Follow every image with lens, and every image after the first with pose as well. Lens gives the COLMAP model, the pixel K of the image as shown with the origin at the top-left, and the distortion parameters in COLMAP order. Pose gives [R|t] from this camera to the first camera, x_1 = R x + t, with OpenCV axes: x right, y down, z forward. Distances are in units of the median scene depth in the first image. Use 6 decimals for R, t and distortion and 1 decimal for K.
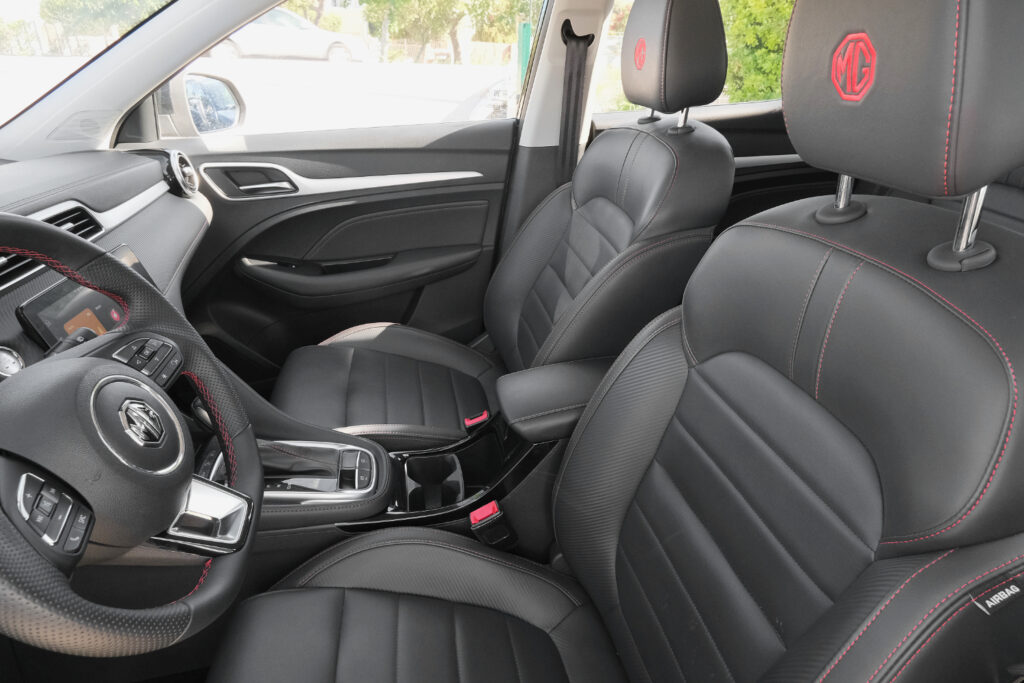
lens RADIAL K [[640.0, 0, 512.0], [0, 640.0, 341.5], [0, 0, 1]] dist [0.001220, -0.000221]
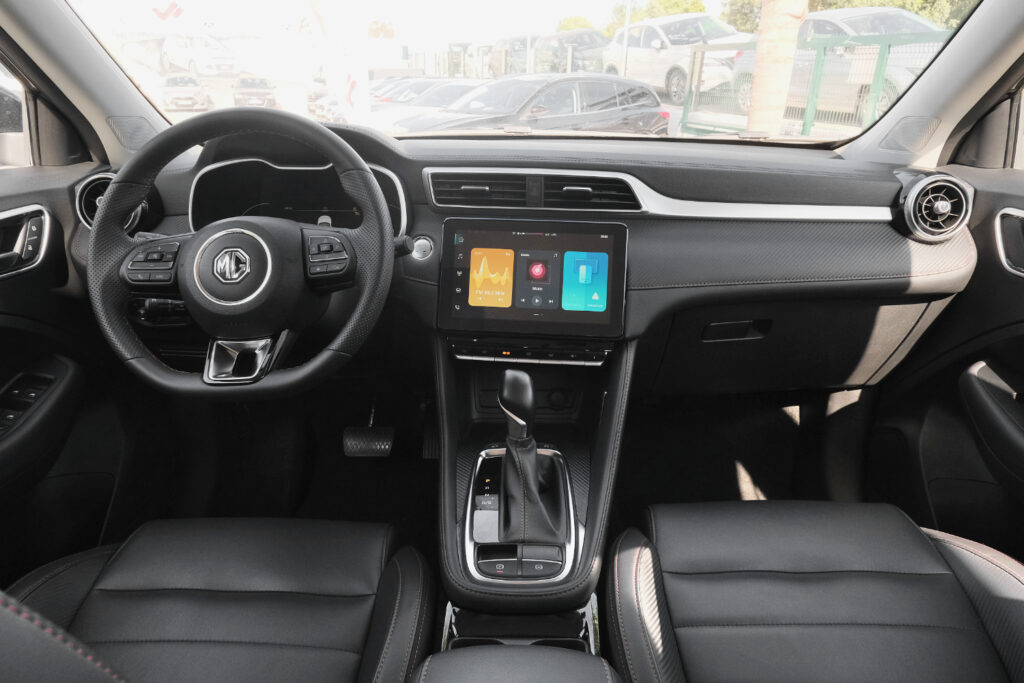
lens RADIAL K [[640.0, 0, 512.0], [0, 640.0, 341.5], [0, 0, 1]] dist [0.001220, -0.000221]
pose [[-0.199849, 0.344821, -0.917147, 0.276268], [-0.419328, 0.815882, 0.398121, -0.234698], [0.885565, 0.464149, -0.018460, 0.690906]]
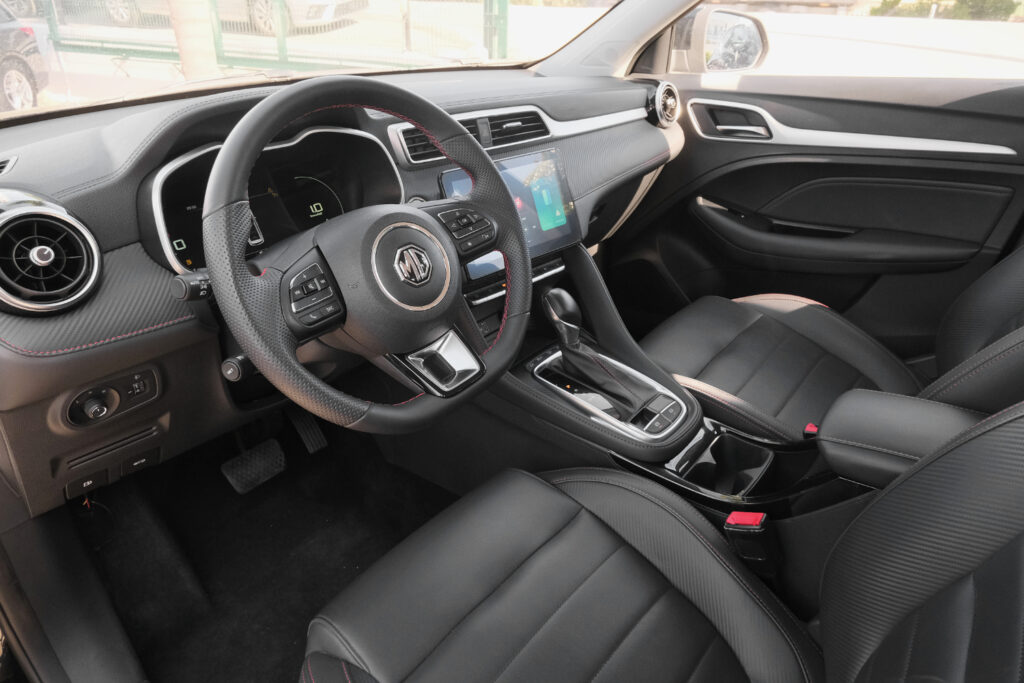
lens RADIAL K [[646.7, 0, 523.3], [0, 646.7, 335.2], [0, 0, 1]] dist [0.001895, 0.000871]
pose [[0.656530, 0.340335, -0.673157, 0.188467], [-0.314811, 0.934616, 0.165488, -0.008387], [0.685465, 0.103270, 0.720745, 0.107587]]
